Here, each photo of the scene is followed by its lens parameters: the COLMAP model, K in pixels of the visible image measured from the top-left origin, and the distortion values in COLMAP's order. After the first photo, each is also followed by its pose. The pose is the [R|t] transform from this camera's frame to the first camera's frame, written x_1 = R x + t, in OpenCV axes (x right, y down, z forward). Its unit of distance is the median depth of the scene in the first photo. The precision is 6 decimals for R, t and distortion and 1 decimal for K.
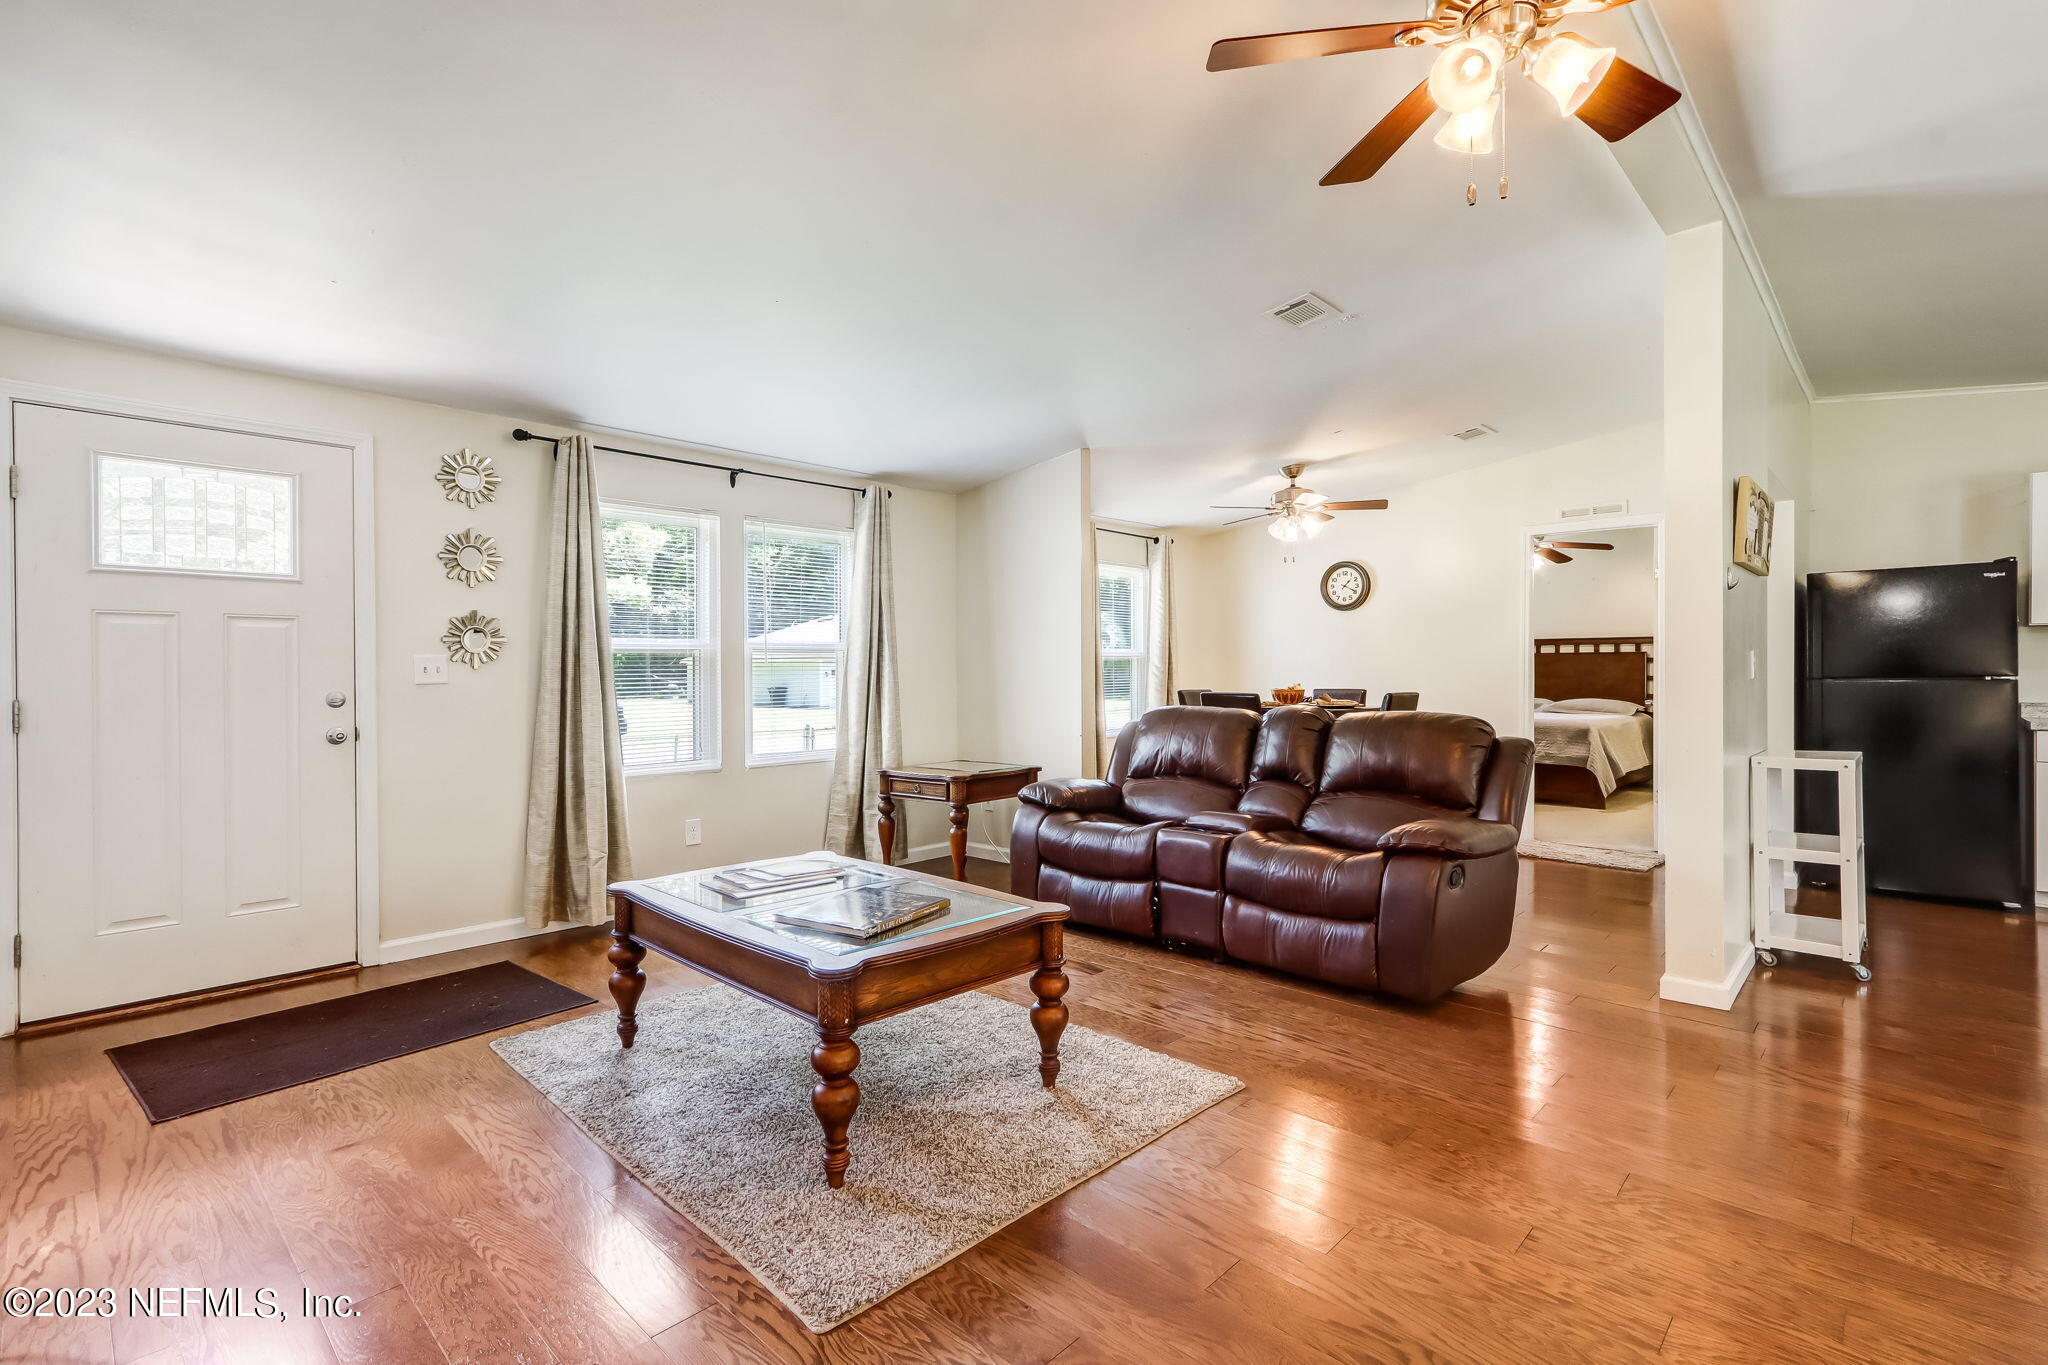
lens RADIAL K [[946.9, 0, 1007.6], [0, 946.9, 673.5], [0, 0, 1]] dist [-0.003647, 0.003755]
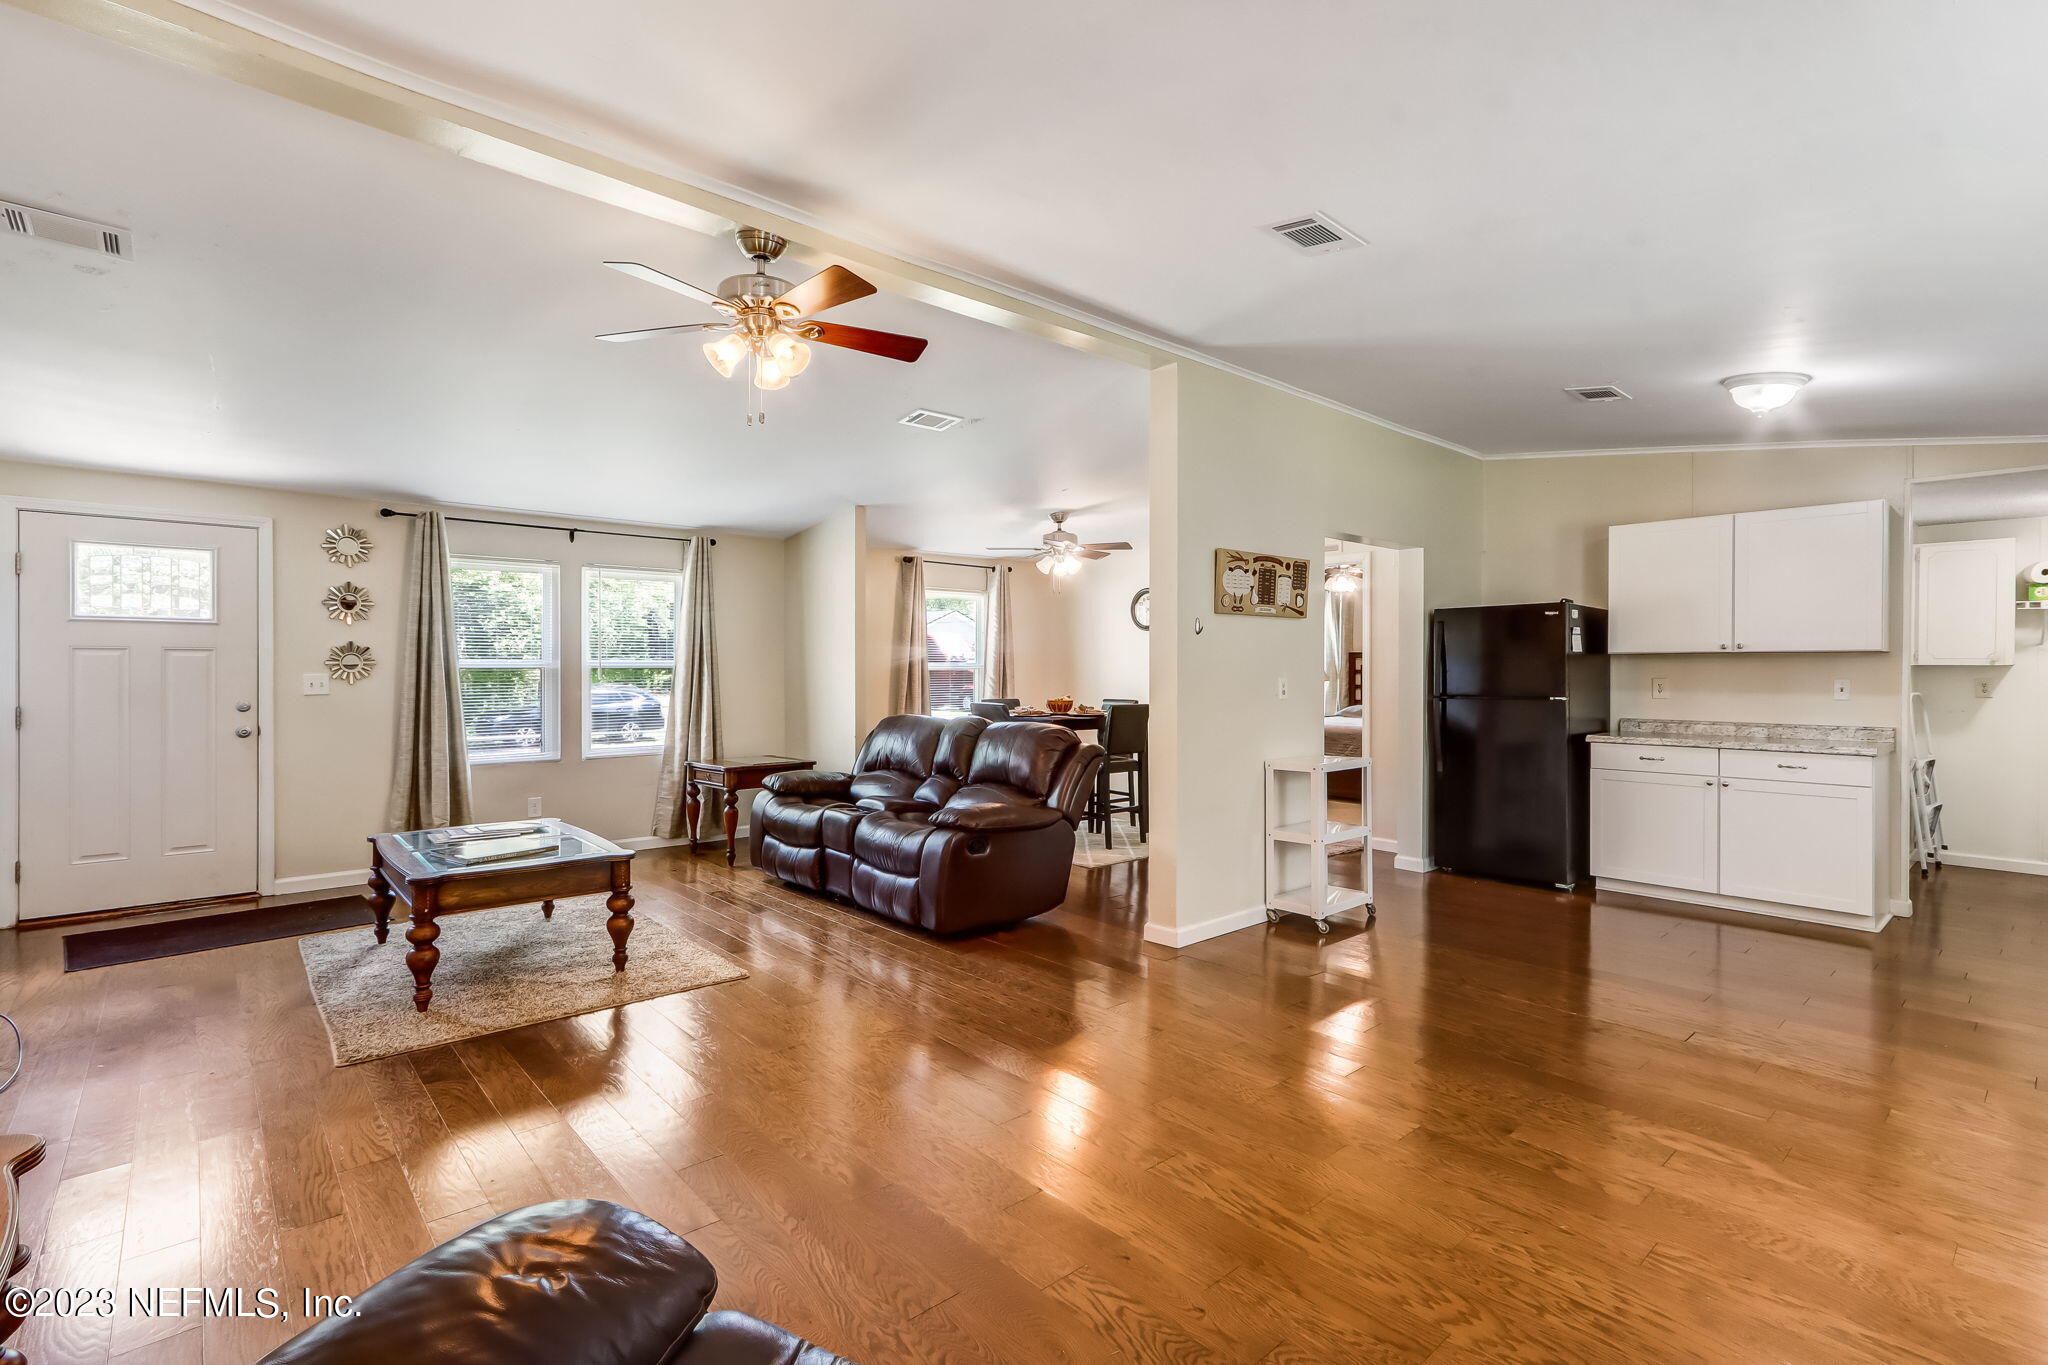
lens RADIAL K [[946.9, 0, 1012.7], [0, 946.9, 669.5], [0, 0, 1]] dist [-0.003647, 0.003755]
pose [[0.996604, 0.005643, -0.082148, 0.541331], [-0.005748, 0.999983, -0.001040, -0.031830], [0.082141, 0.001508, 0.996620, -0.310326]]
